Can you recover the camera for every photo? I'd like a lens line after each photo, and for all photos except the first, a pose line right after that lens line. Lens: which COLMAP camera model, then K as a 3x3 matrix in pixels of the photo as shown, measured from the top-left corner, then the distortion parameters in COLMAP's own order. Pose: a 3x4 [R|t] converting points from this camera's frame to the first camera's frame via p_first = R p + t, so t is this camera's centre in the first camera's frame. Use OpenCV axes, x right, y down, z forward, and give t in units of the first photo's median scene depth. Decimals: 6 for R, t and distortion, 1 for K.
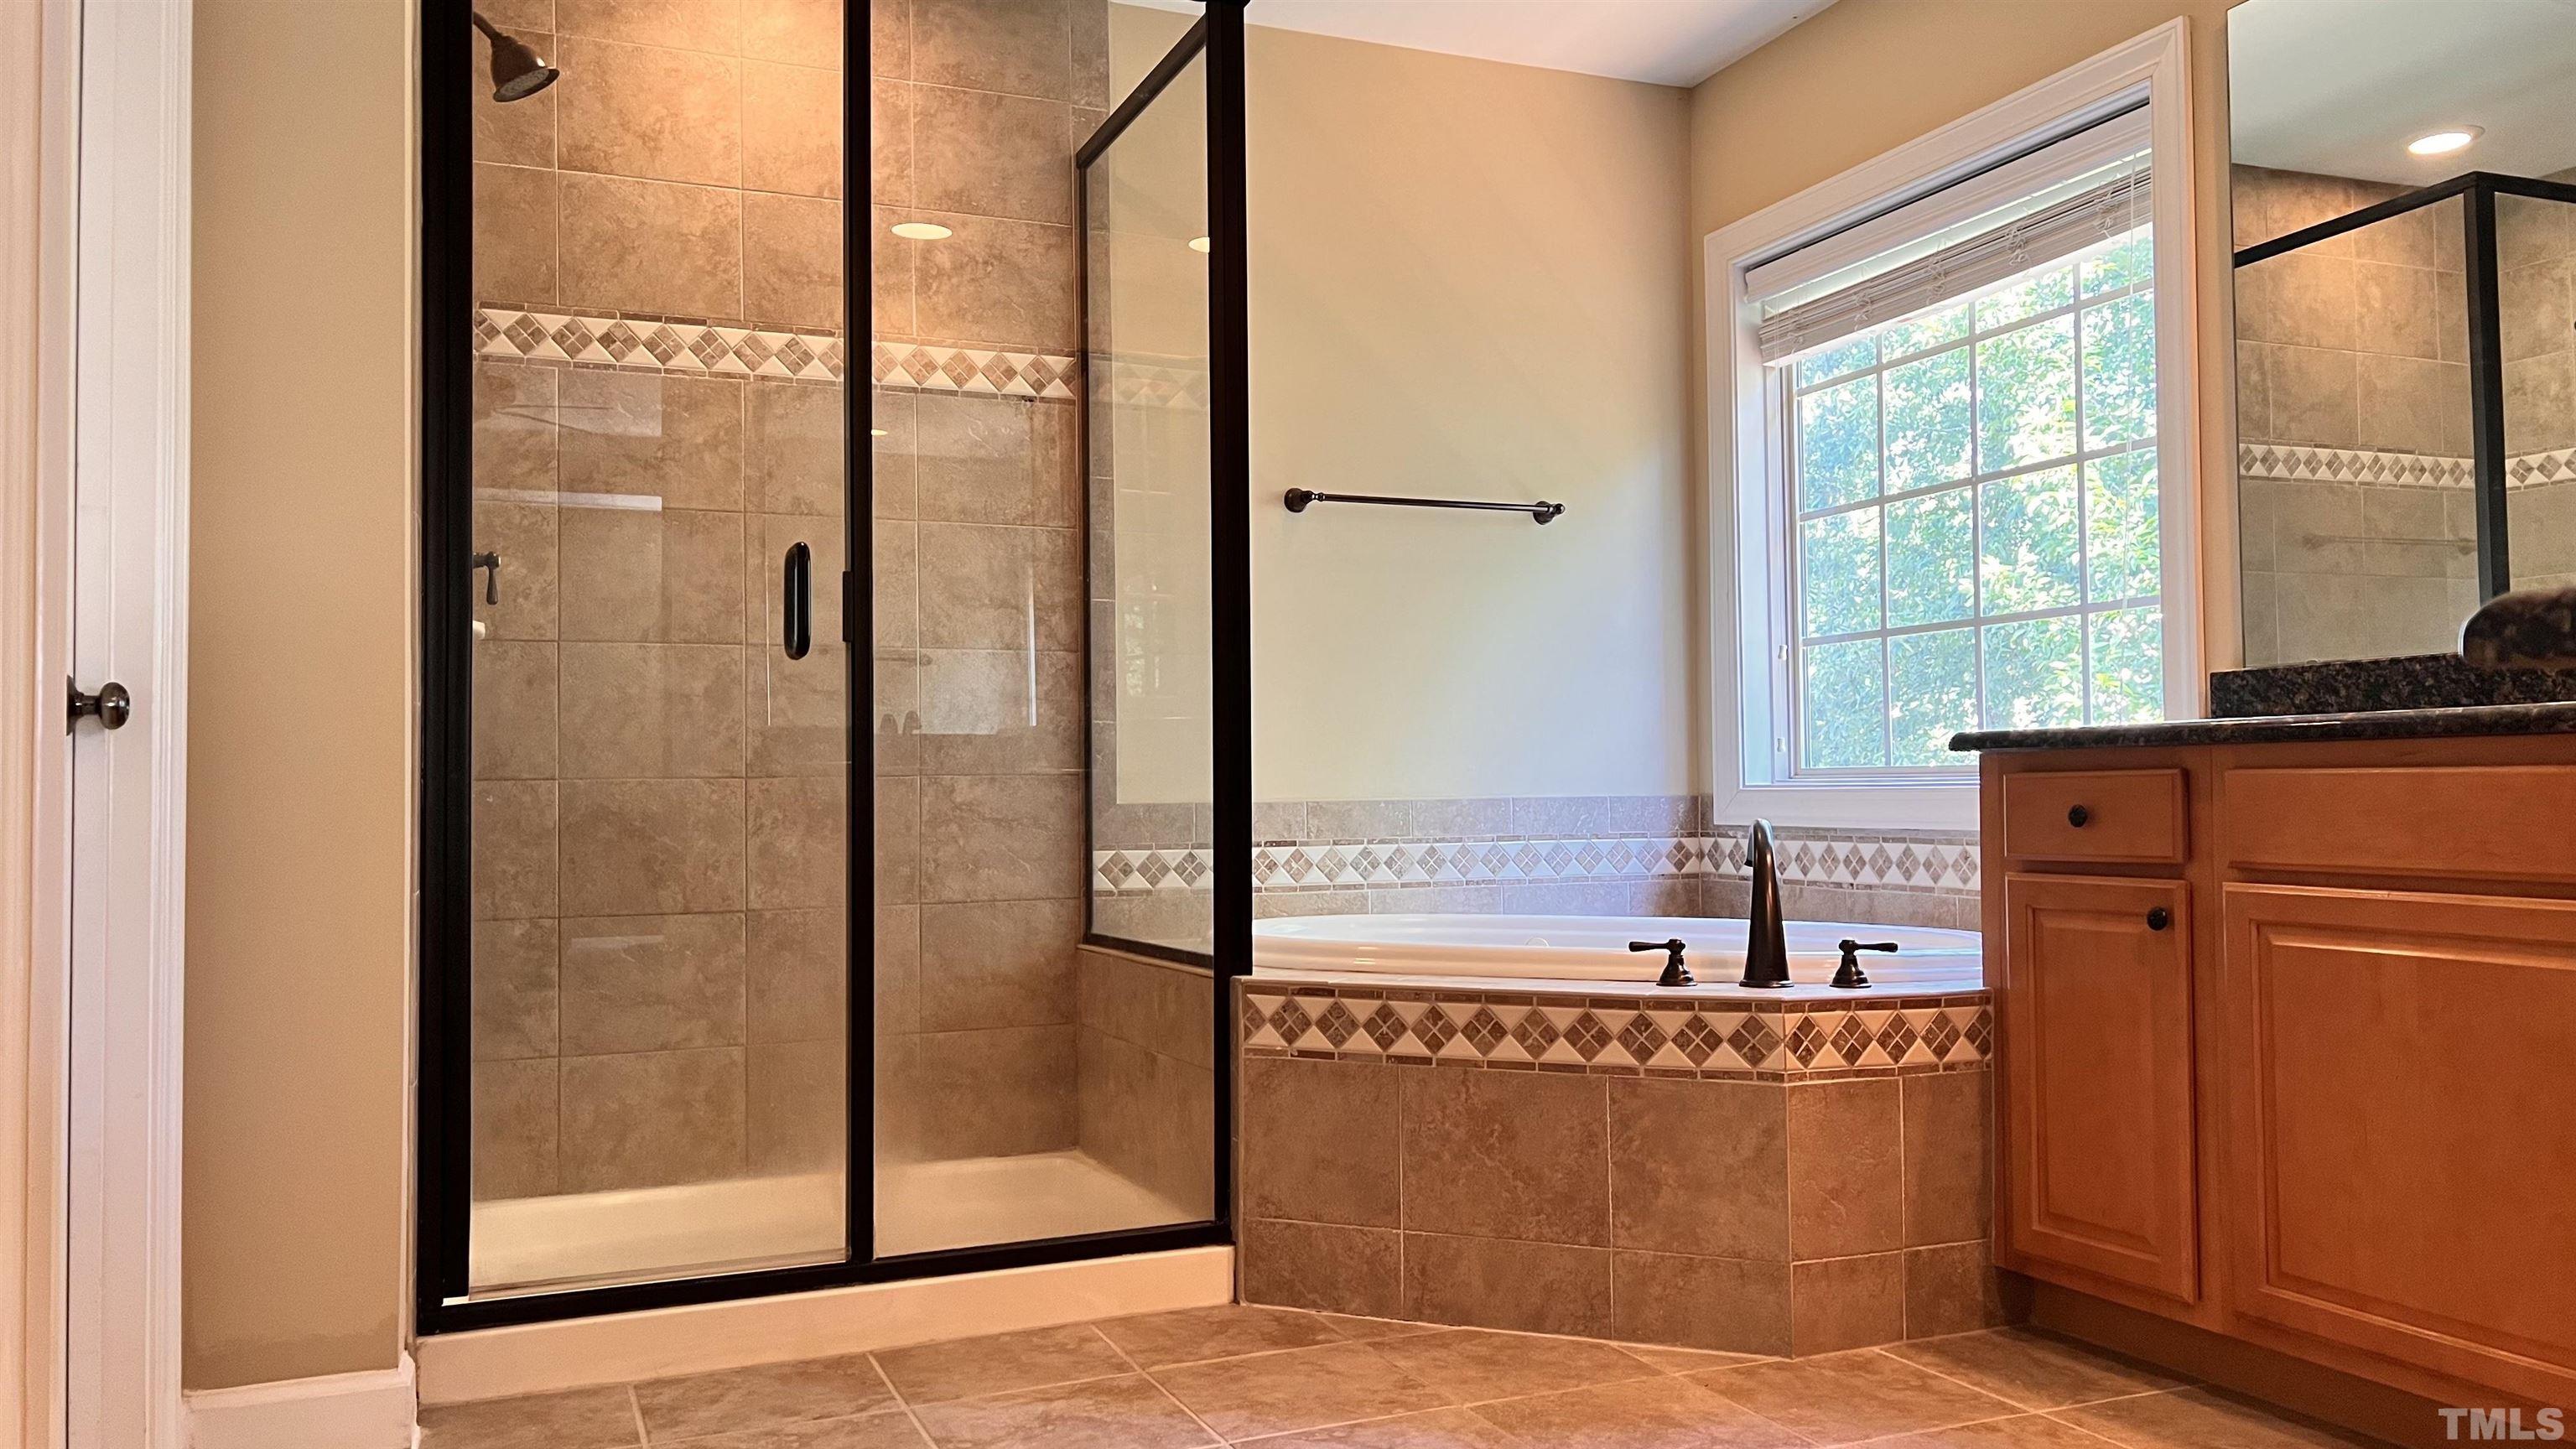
lens RADIAL K [[1939.1, 0, 1304.3], [0, 1939.1, 725.2], [0, 0, 1]] dist [0.060166, -0.052951]
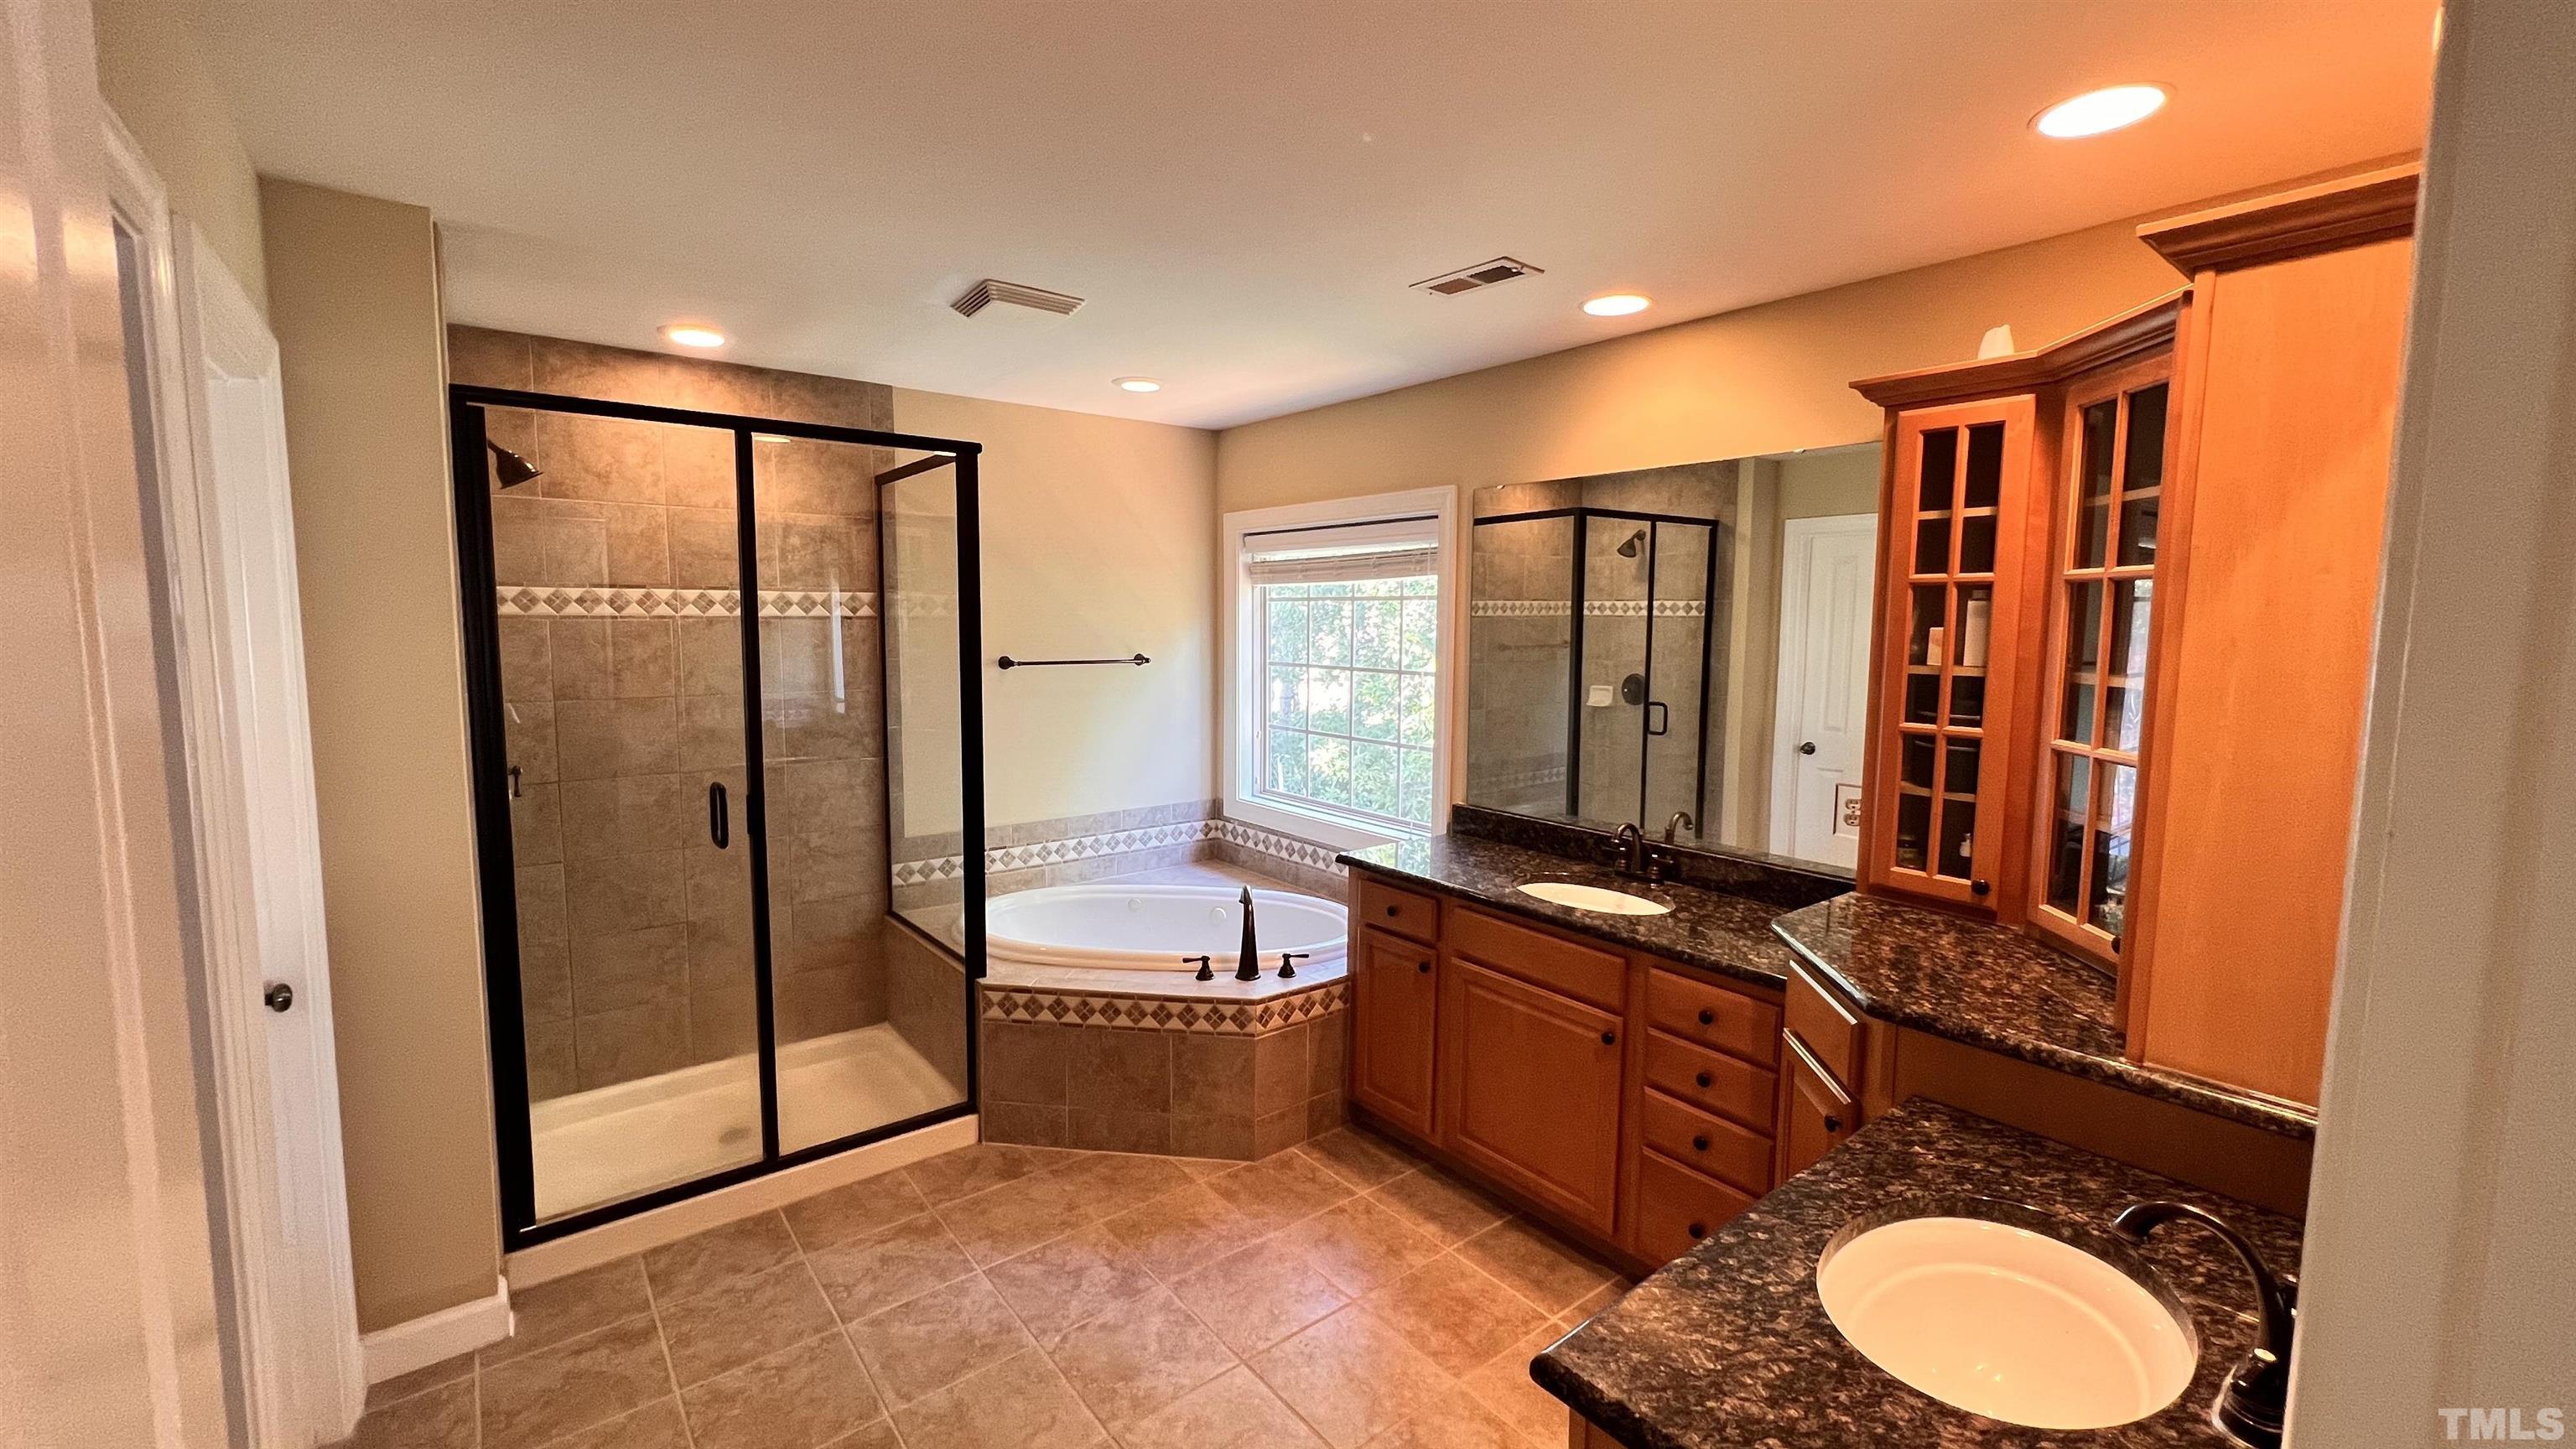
lens RADIAL K [[1034.4, 0, 1275.7], [0, 1034.4, 716.9], [0, 0, 1]] dist [0.001088, 0.000810]
pose [[0.965973, -0.006727, 0.258554, -0.012165], [-0.026741, 0.991707, 0.125710, -0.230260], [-0.257255, -0.128347, 0.957782, -0.013788]]
